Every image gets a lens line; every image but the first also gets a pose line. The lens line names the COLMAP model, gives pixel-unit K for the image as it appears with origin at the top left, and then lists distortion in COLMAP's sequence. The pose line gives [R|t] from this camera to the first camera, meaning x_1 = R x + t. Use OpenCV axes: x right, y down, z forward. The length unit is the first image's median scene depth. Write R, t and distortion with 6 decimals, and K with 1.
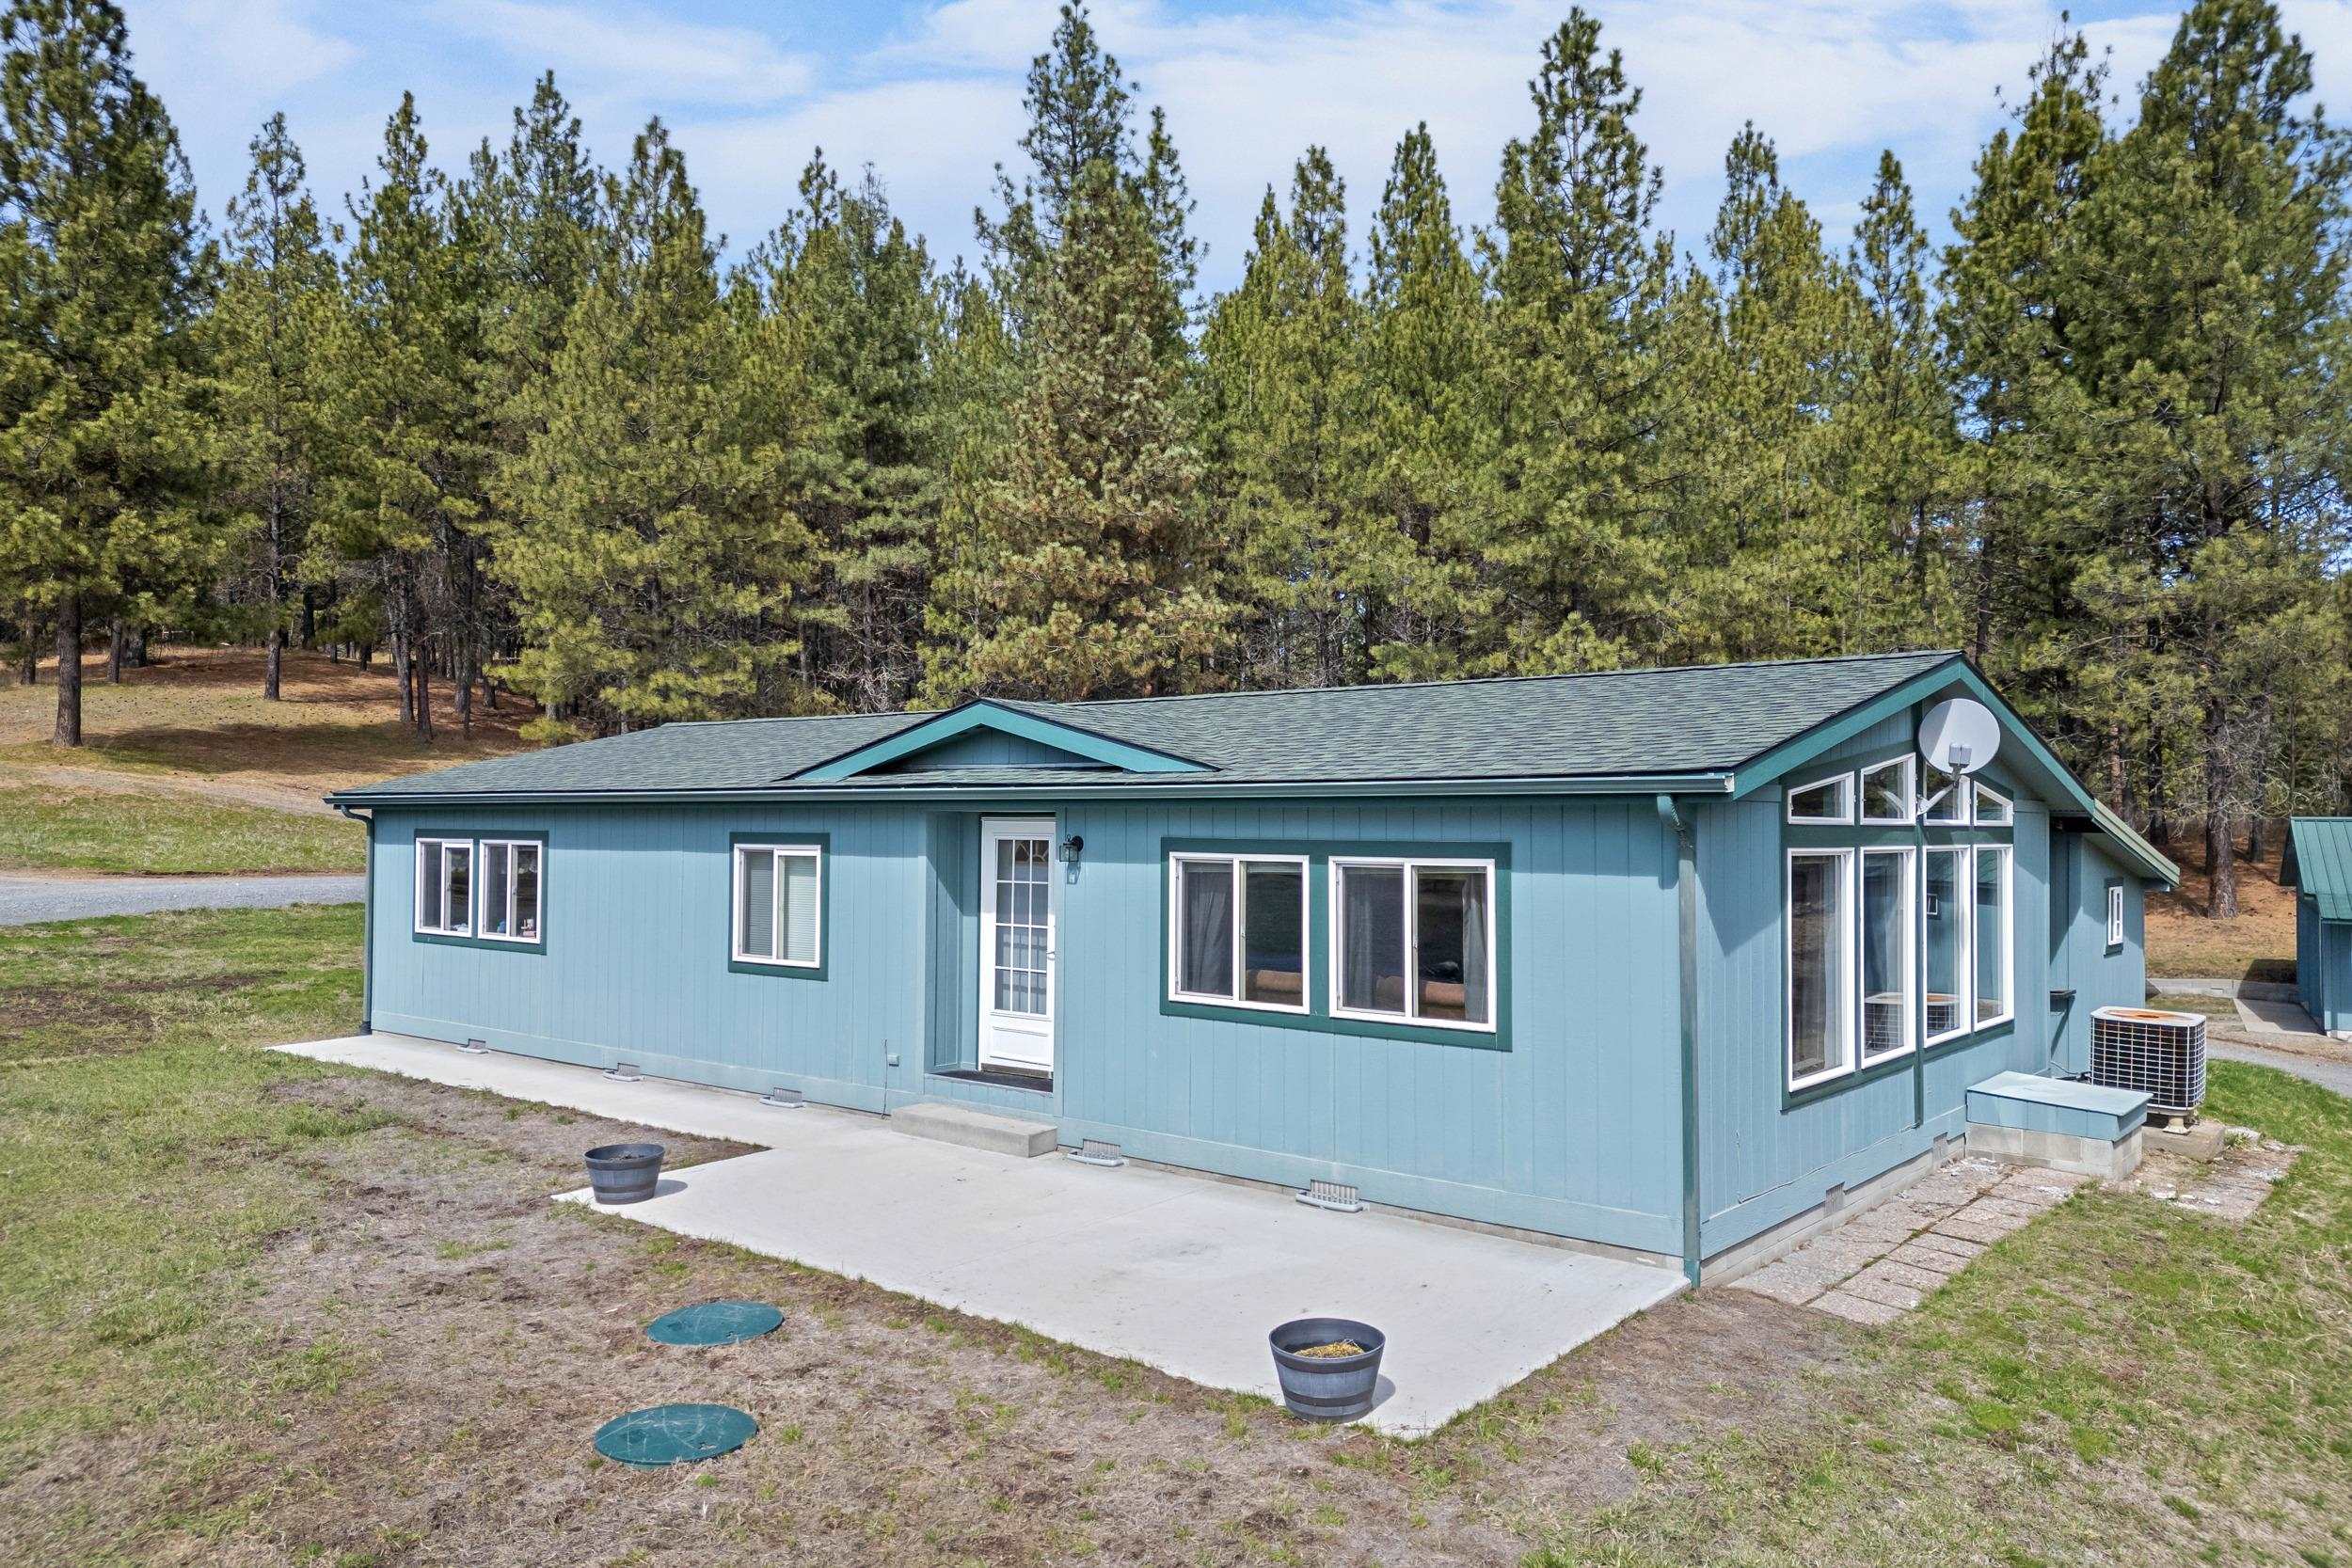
lens RADIAL K [[1666.6, 0, 1167.8], [0, 1666.6, 778.4], [0, 0, 1]] dist [0.081080, -0.076406]
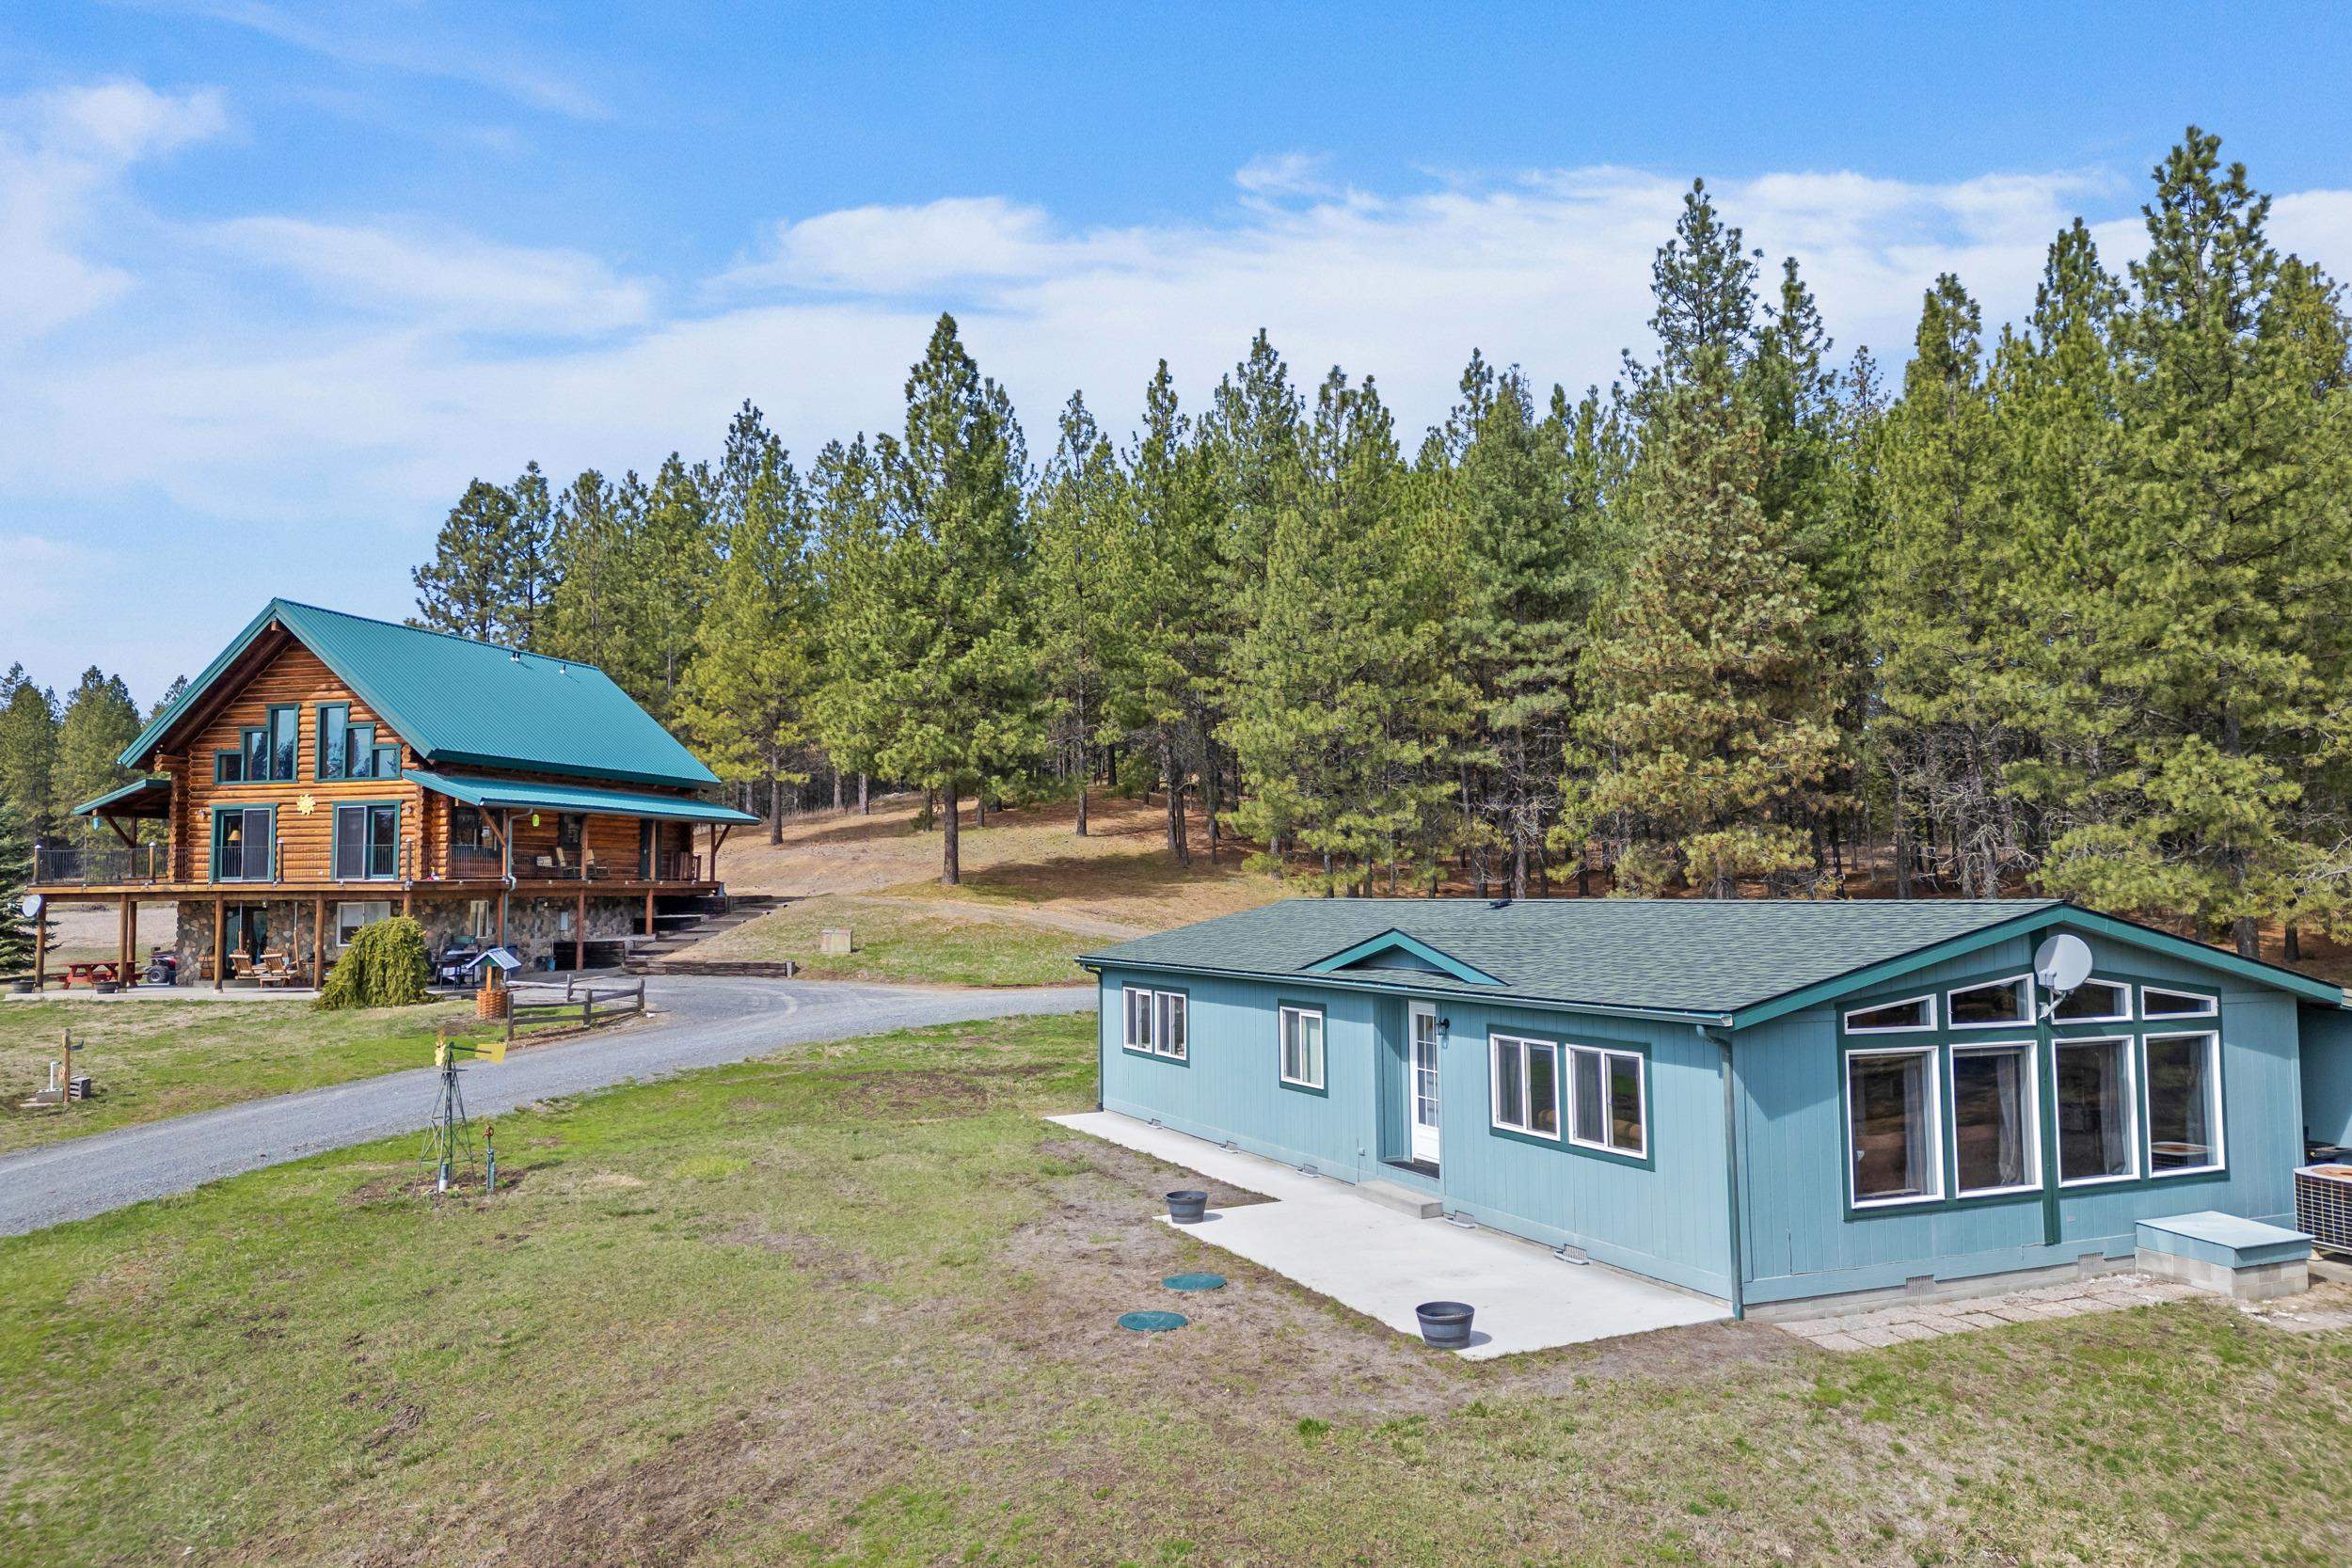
lens RADIAL K [[1666.6, 0, 1167.8], [0, 1666.6, 778.4], [0, 0, 1]] dist [0.081080, -0.076406]
pose [[0.899306, -0.042225, -0.435278, 0.126686], [0.024657, 0.998640, -0.045933, -0.039431], [0.436625, 0.030575, 0.899124, -0.176163]]
